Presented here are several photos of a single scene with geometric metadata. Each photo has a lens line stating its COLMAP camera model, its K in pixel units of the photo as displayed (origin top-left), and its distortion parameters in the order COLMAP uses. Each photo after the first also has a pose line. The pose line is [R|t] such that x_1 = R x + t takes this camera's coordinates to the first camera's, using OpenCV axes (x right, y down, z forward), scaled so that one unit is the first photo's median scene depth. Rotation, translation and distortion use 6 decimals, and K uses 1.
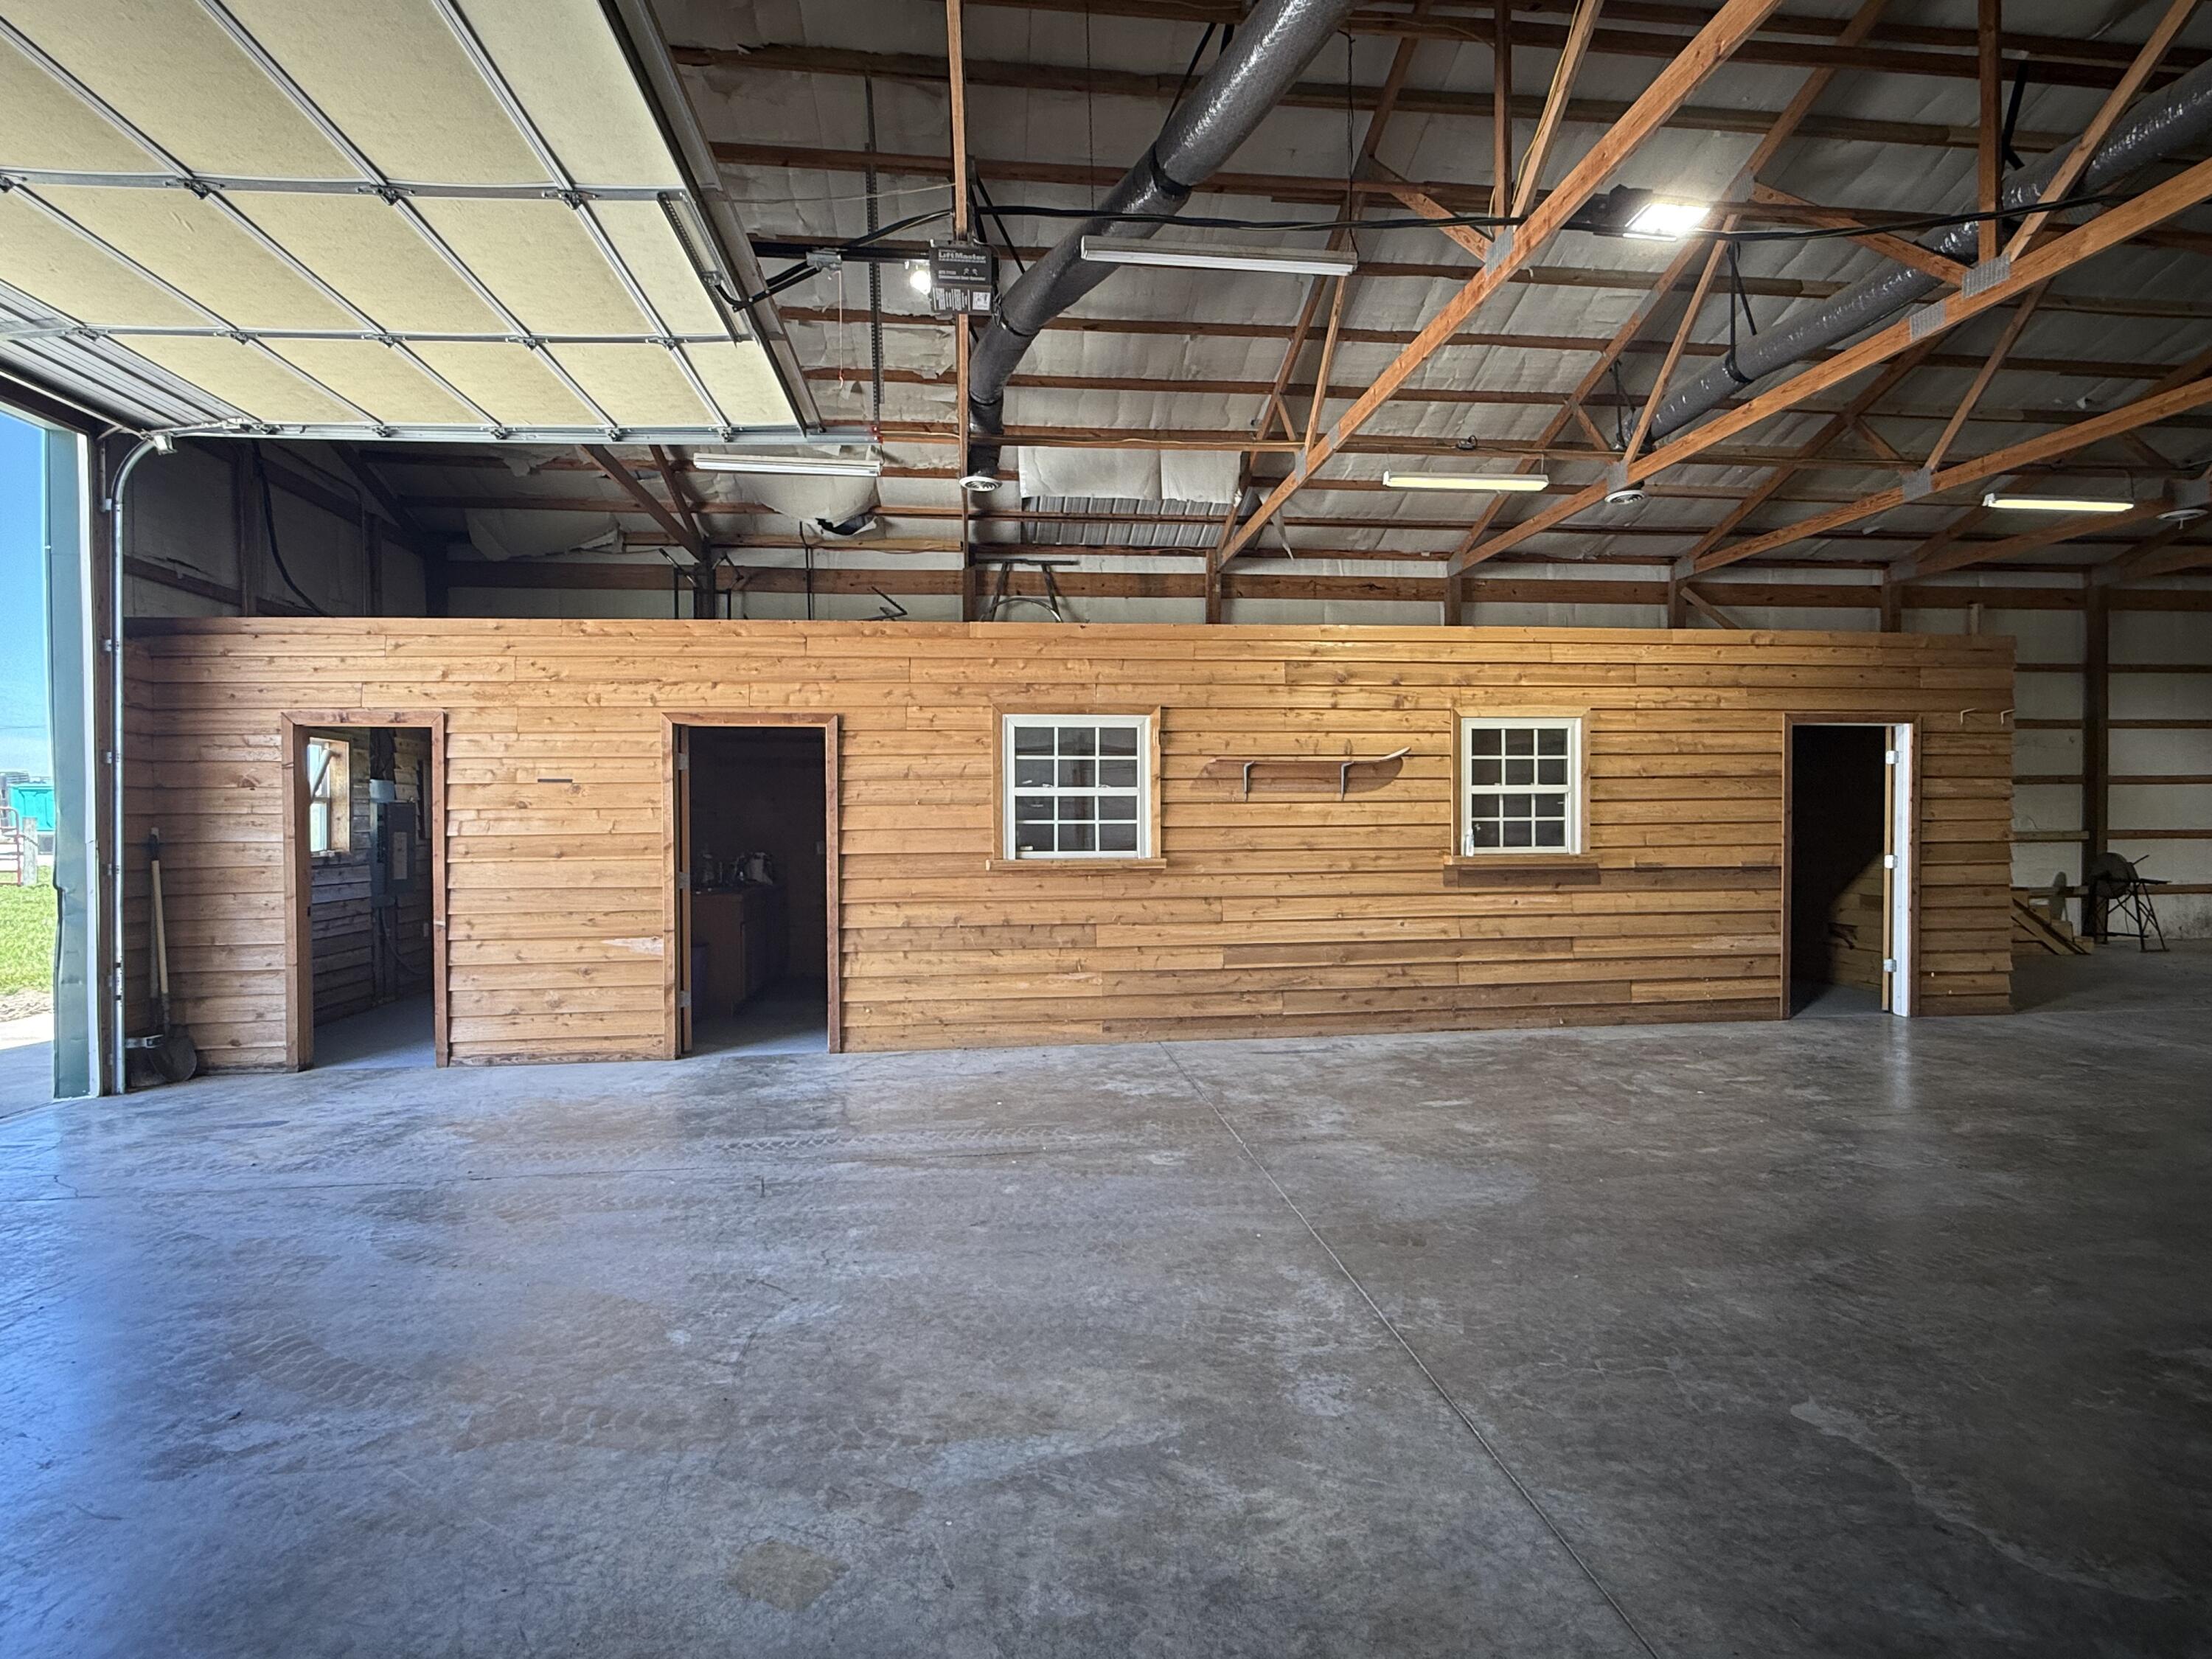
lens RADIAL K [[1130.6, 0, 1101.6], [0, 1130.6, 833.2], [0, 0, 1]] dist [-0.000860, -0.000949]
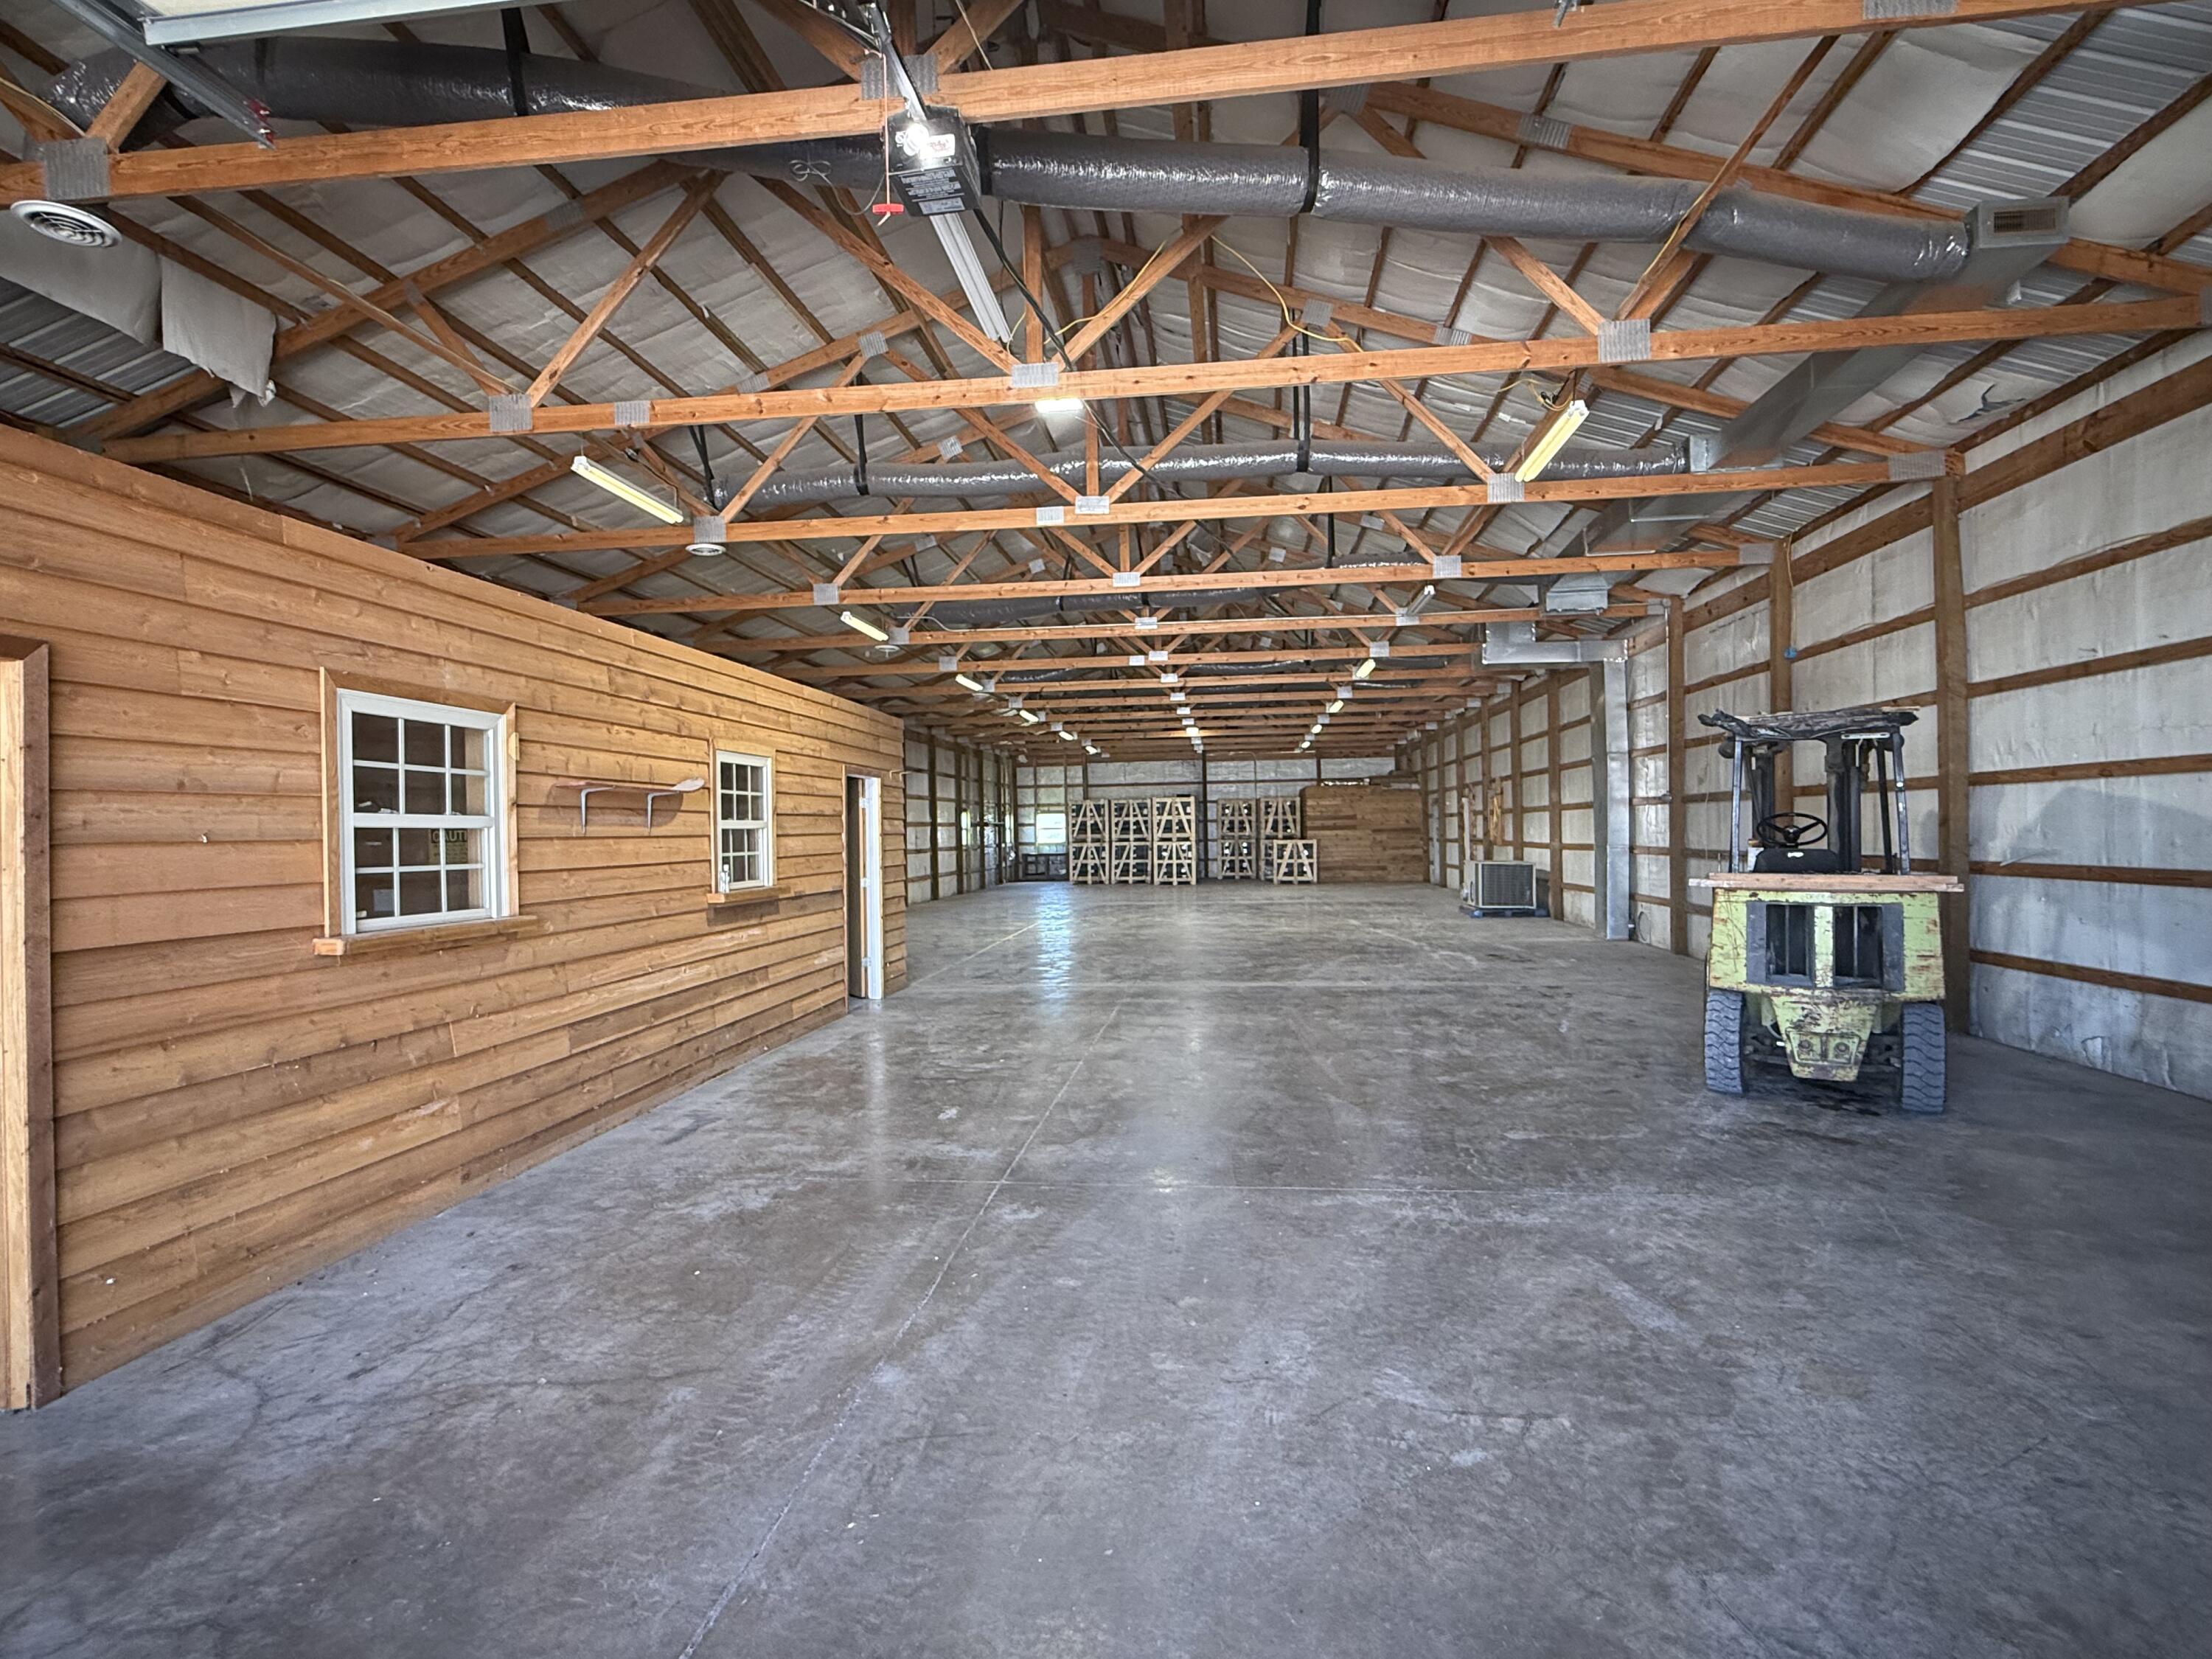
lens RADIAL K [[1127.0, 0, 1116.0], [0, 1127.0, 841.3], [0, 0, 1]] dist [0.000667, -0.000422]
pose [[0.214116, -0.004383, 0.976798, -0.745696], [0.032989, 0.999452, -0.002747, -0.013989], [-0.976251, 0.032812, 0.214143, 0.630829]]
